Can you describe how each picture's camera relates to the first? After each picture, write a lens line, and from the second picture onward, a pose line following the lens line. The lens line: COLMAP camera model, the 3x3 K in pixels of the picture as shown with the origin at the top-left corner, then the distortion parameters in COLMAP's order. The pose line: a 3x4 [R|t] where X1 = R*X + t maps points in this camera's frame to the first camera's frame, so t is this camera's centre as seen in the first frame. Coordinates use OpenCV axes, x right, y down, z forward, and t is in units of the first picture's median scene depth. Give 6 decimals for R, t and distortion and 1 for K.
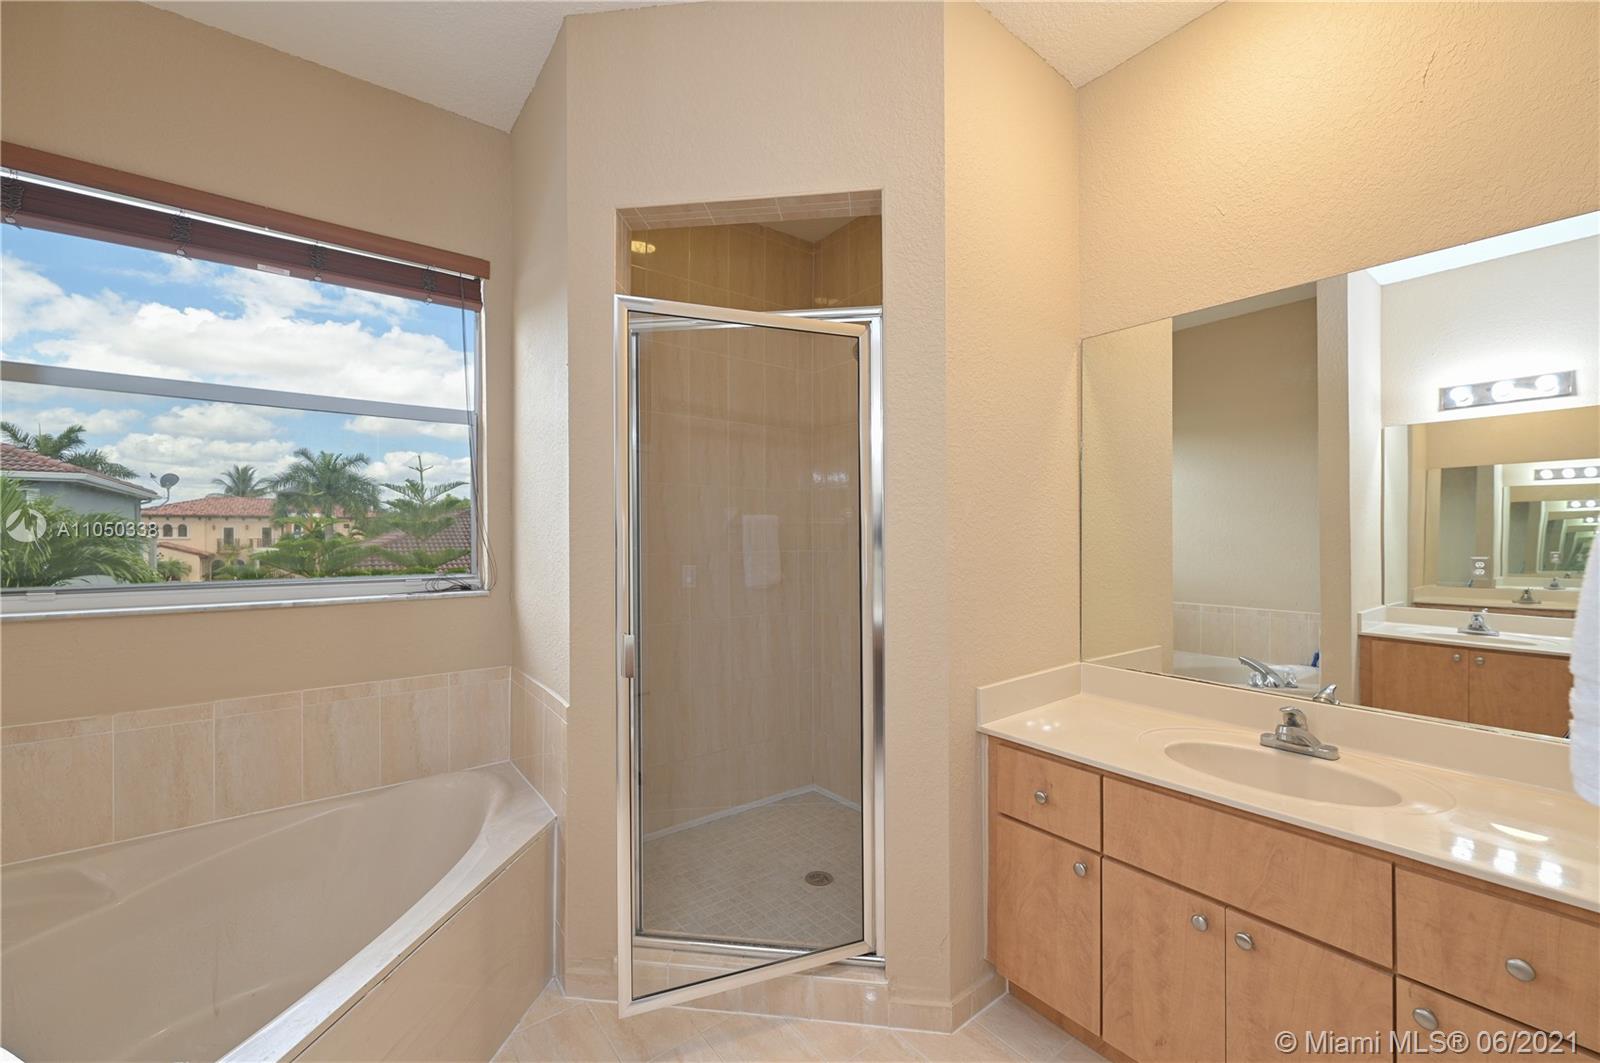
lens RADIAL K [[647.3, 0, 802.6], [0, 647.3, 536.4], [0, 0, 1]] dist [-0.001853, -0.000009]
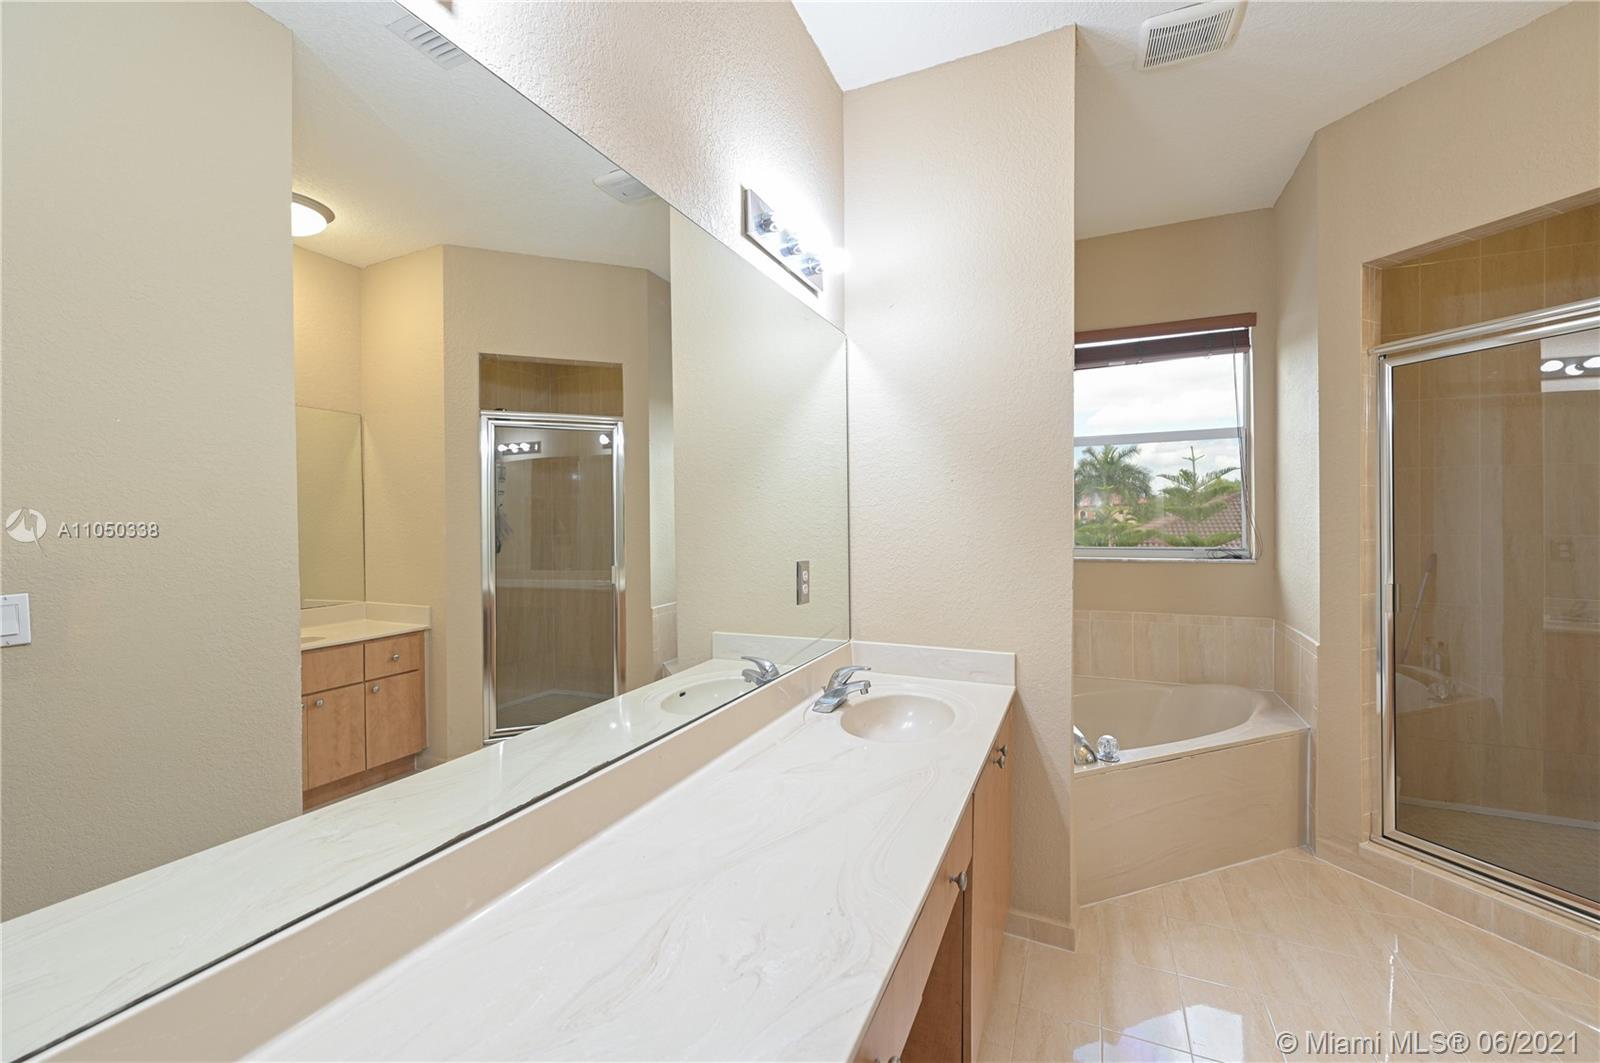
lens RADIAL K [[647.3, 0, 802.0], [0, 647.3, 528.0], [0, 0, 1]] dist [-0.001853, -0.000009]
pose [[0.478562, 0.003659, -0.878046, 0.221283], [0.005847, 0.999956, 0.007354, 0.002002], [0.878034, -0.008653, 0.478520, -0.427266]]
